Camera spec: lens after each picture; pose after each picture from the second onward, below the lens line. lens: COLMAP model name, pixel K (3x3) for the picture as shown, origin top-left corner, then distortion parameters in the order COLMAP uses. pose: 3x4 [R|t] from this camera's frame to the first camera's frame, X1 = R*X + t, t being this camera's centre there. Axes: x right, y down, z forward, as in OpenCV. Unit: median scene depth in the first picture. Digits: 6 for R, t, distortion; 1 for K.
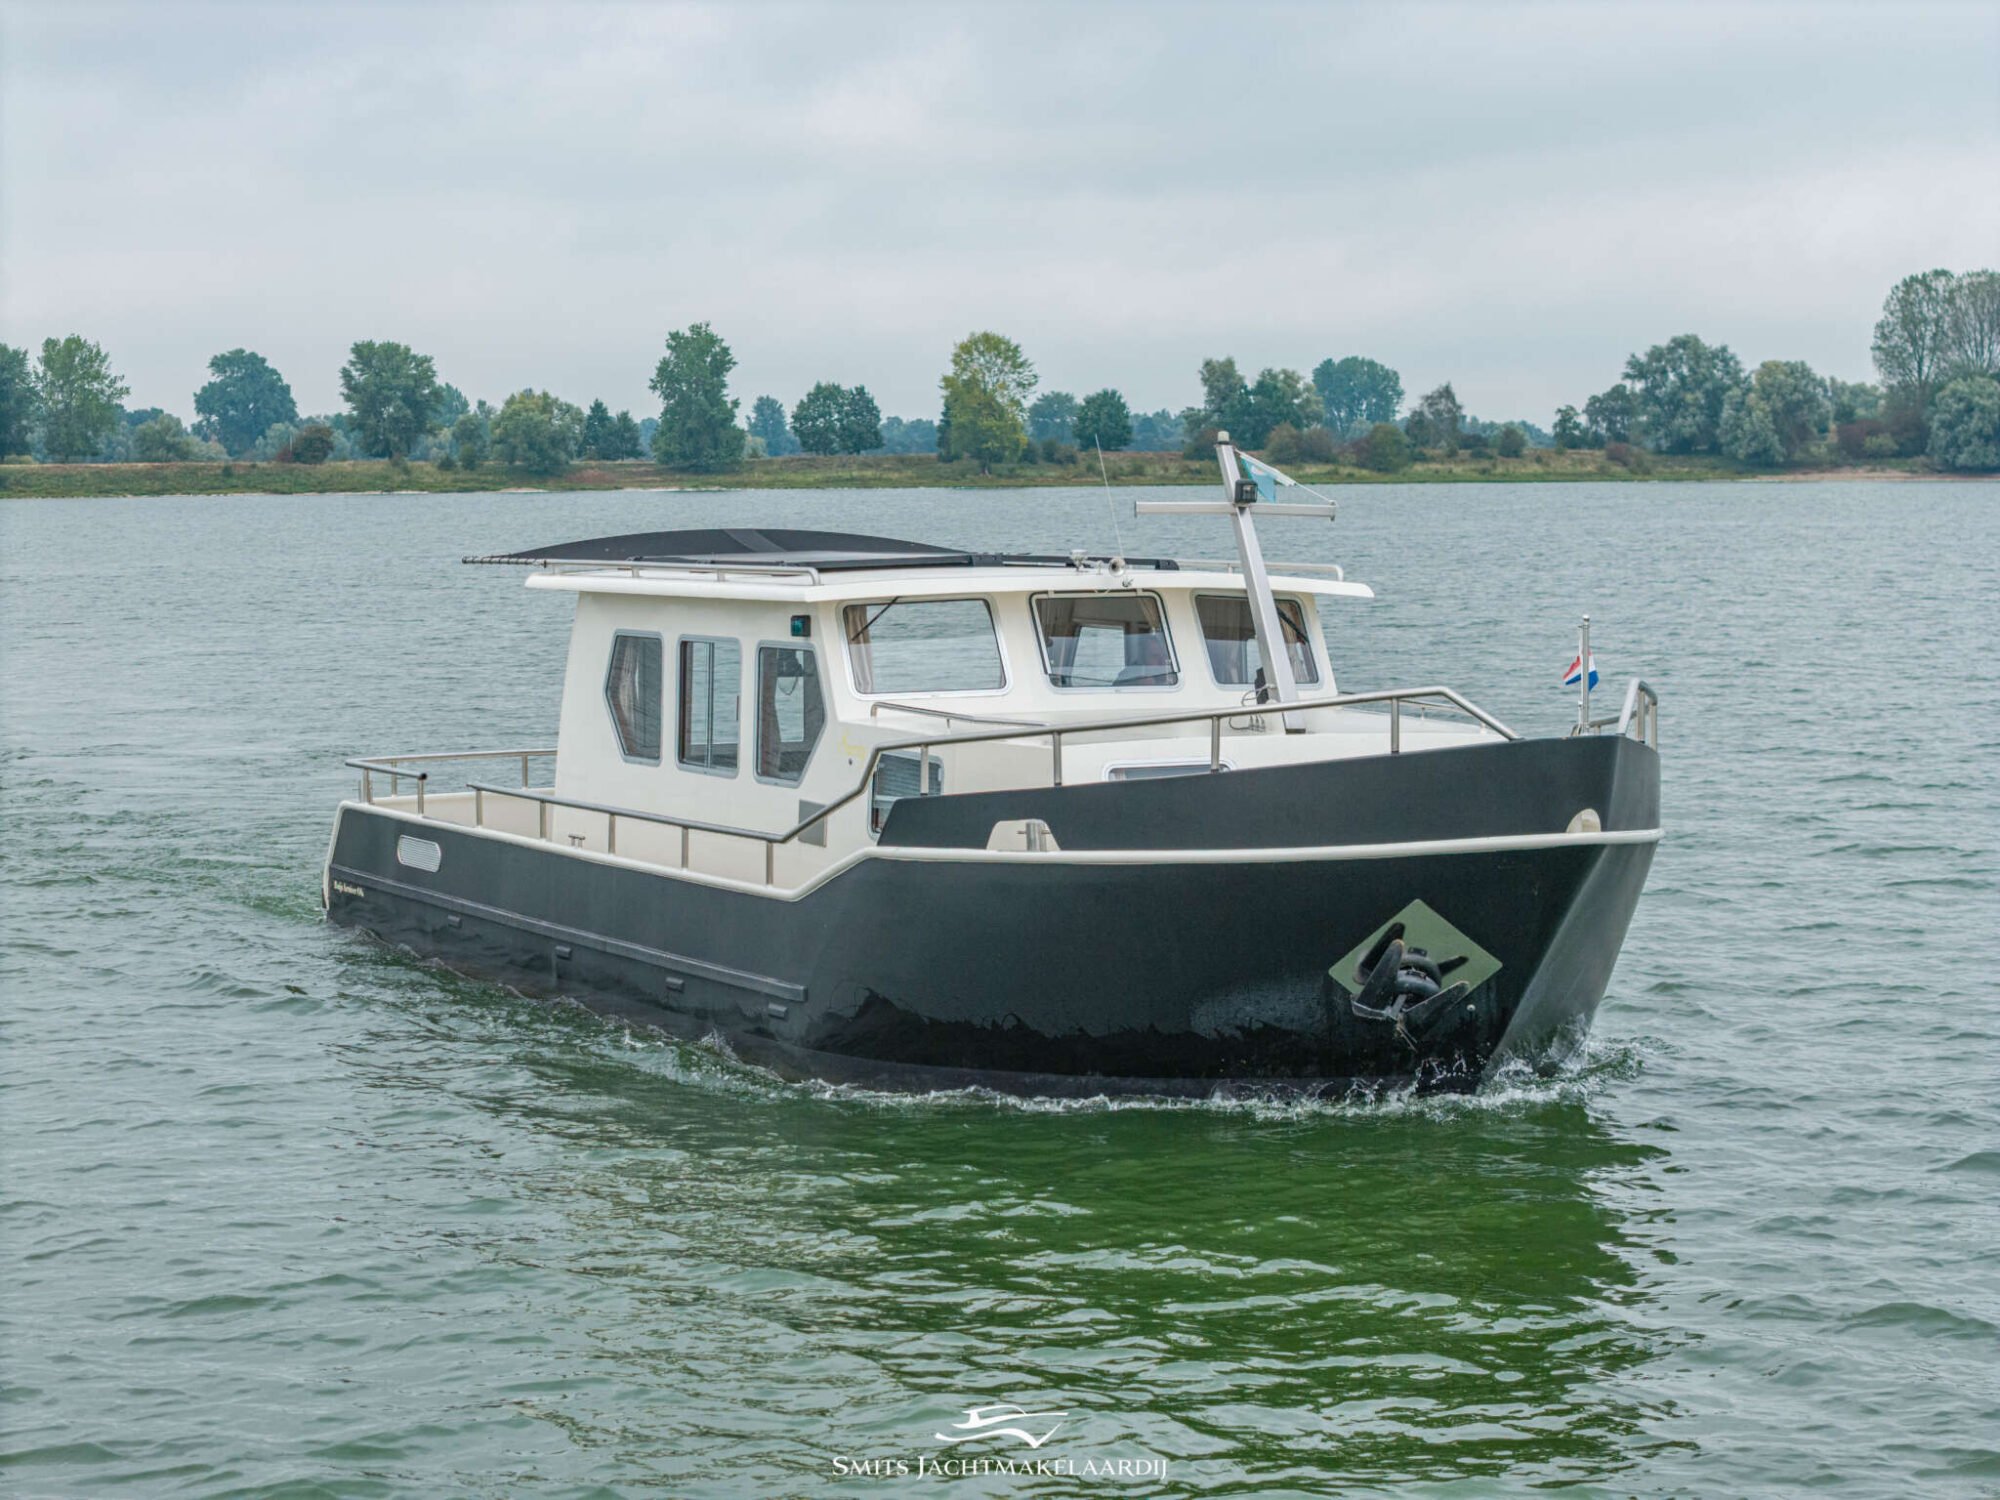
lens RADIAL K [[4073.4, 0, 1001.7], [0, 4073.4, 751.8], [0, 0, 1]] dist [-0.061343, 0.000000]
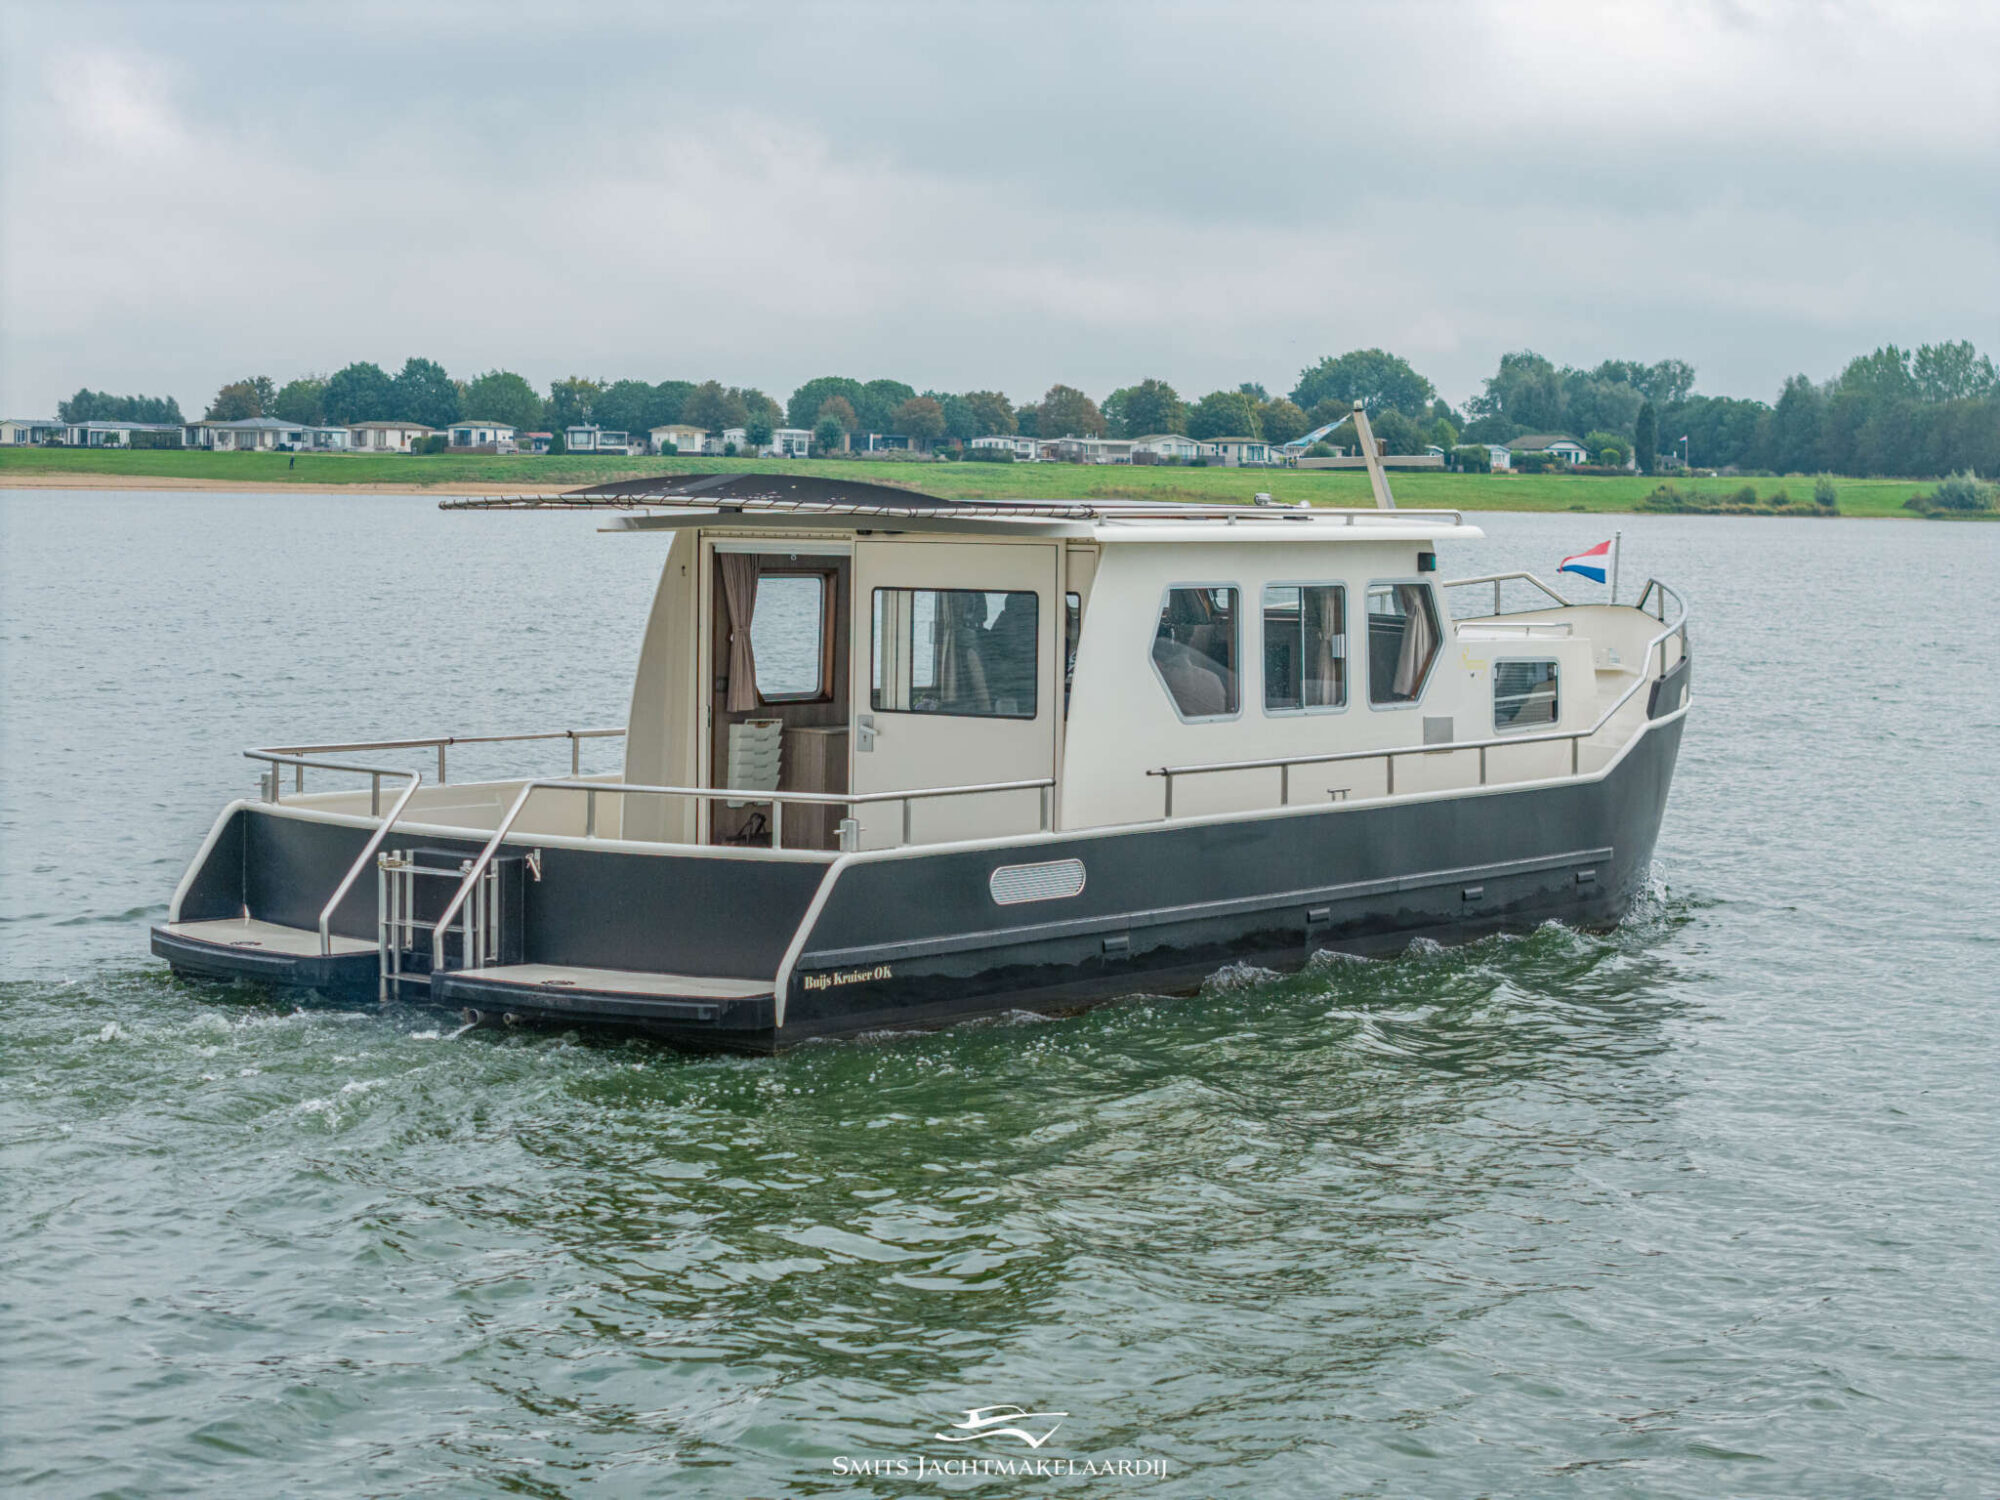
lens RADIAL K [[4073.4, 0, 1000.9], [0, 4073.4, 749.0], [0, 0, 1]] dist [-0.061343, 0.000000]
pose [[-0.421028, -0.061733, 0.904944, -1.017172], [0.049766, 0.994606, 0.091003, -0.087674], [-0.905681, 0.083350, -0.415685, 1.571658]]
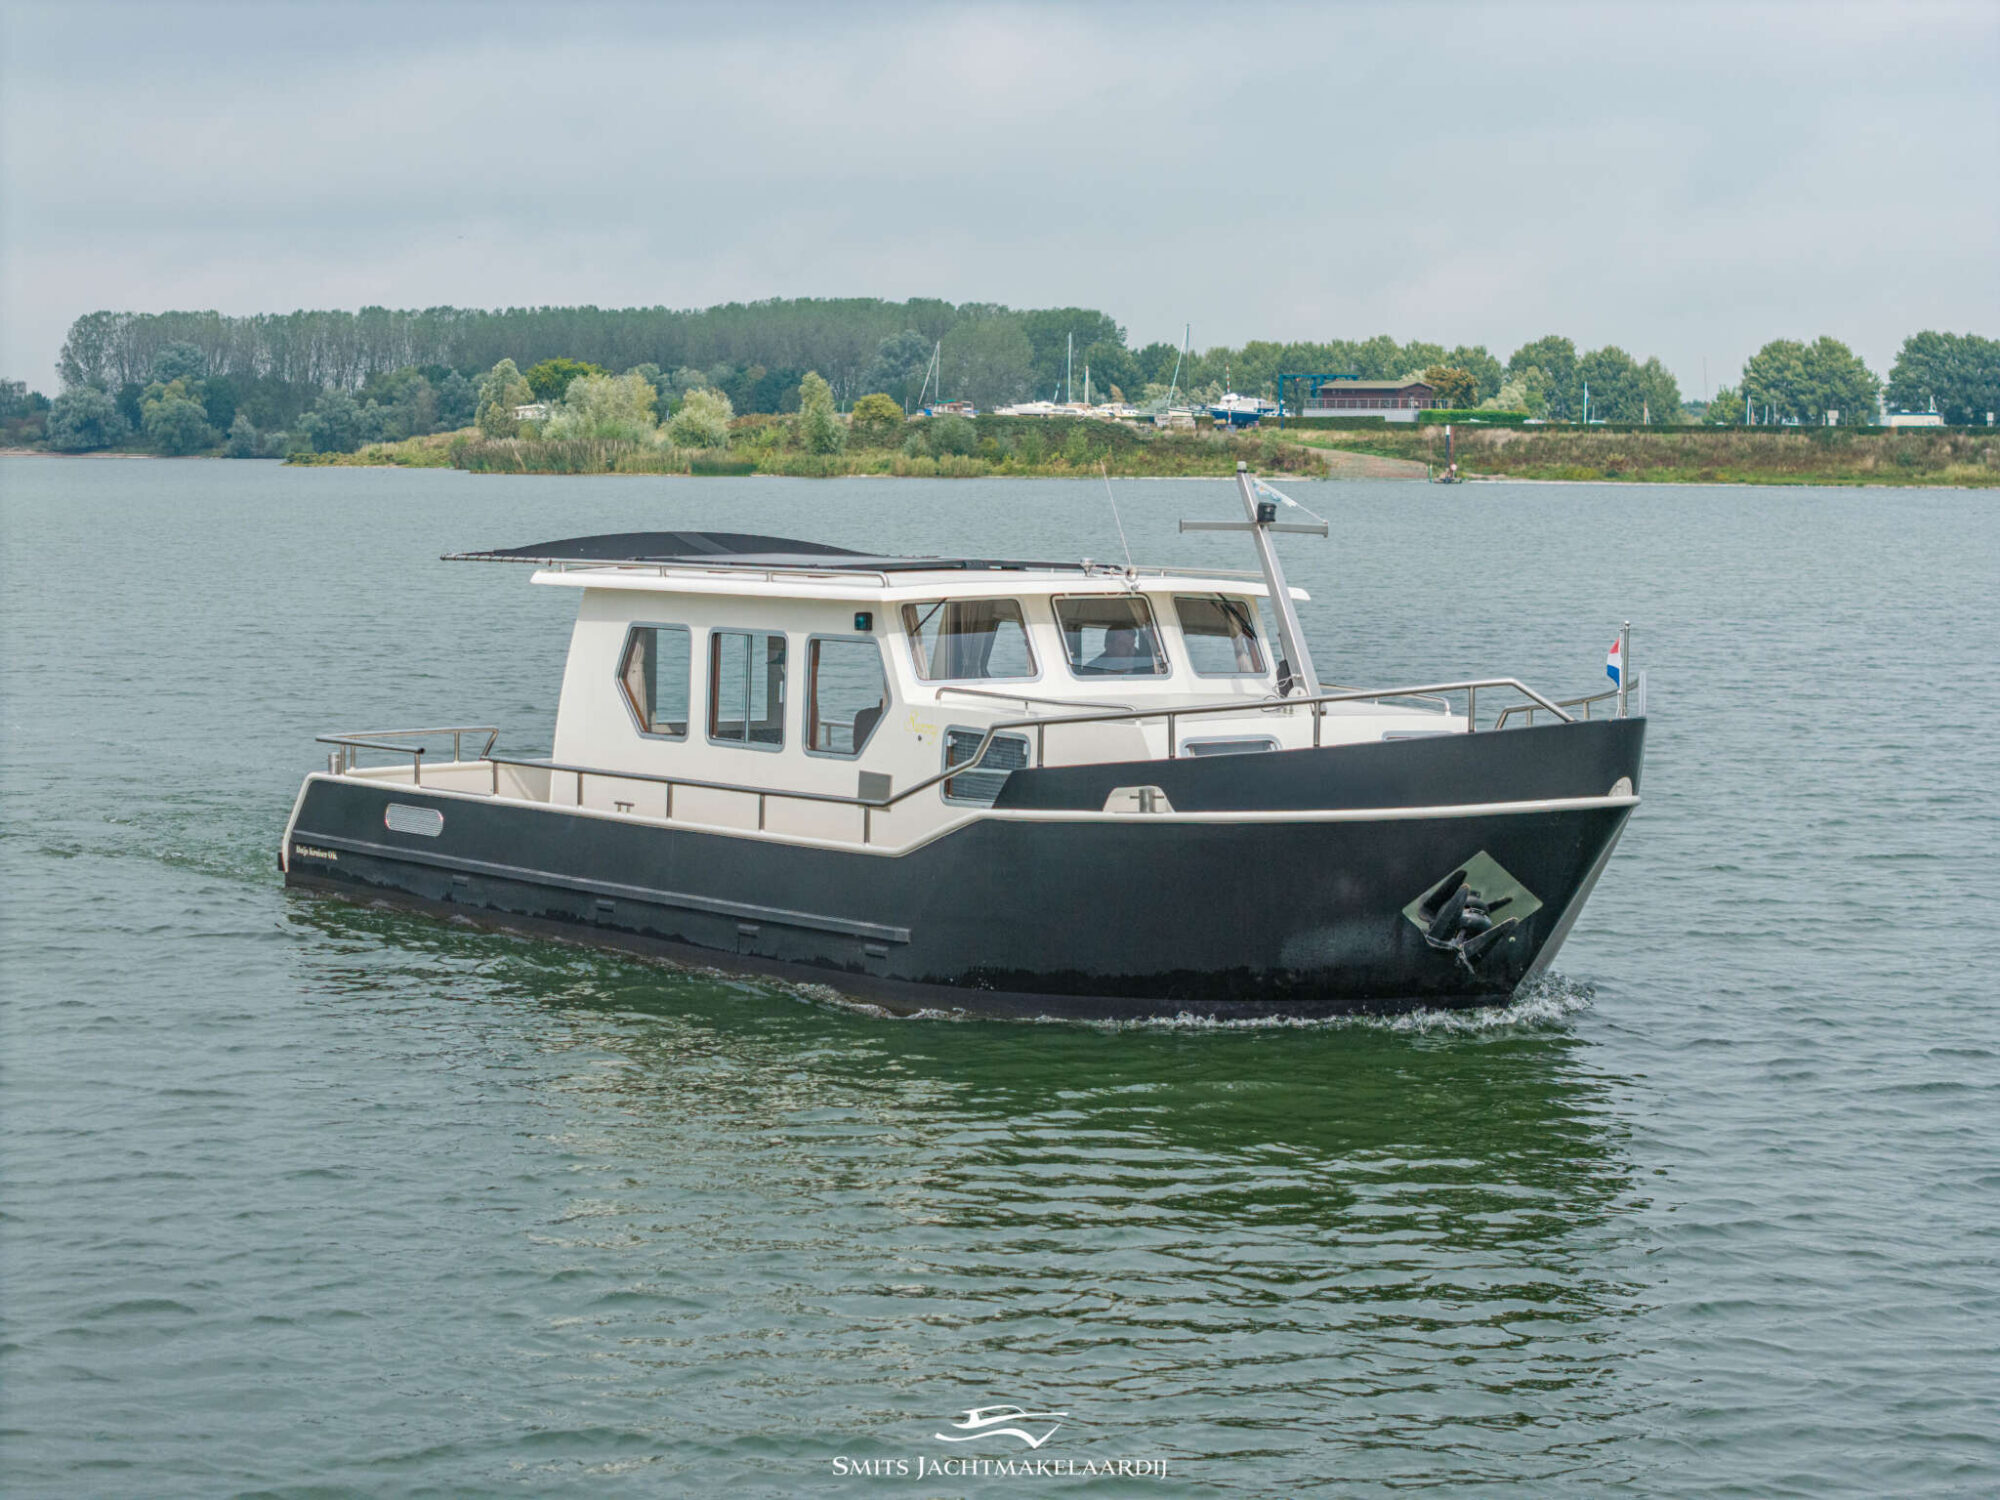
lens RADIAL K [[4073.4, 0, 991.6], [0, 4073.4, 742.6], [0, 0, 1]] dist [-0.061343, 0.000000]
pose [[0.983409, 0.002407, 0.181387, -0.223074], [-0.002776, 0.999995, 0.001782, 0.001519], [-0.181382, -0.002256, 0.983410, -0.150394]]
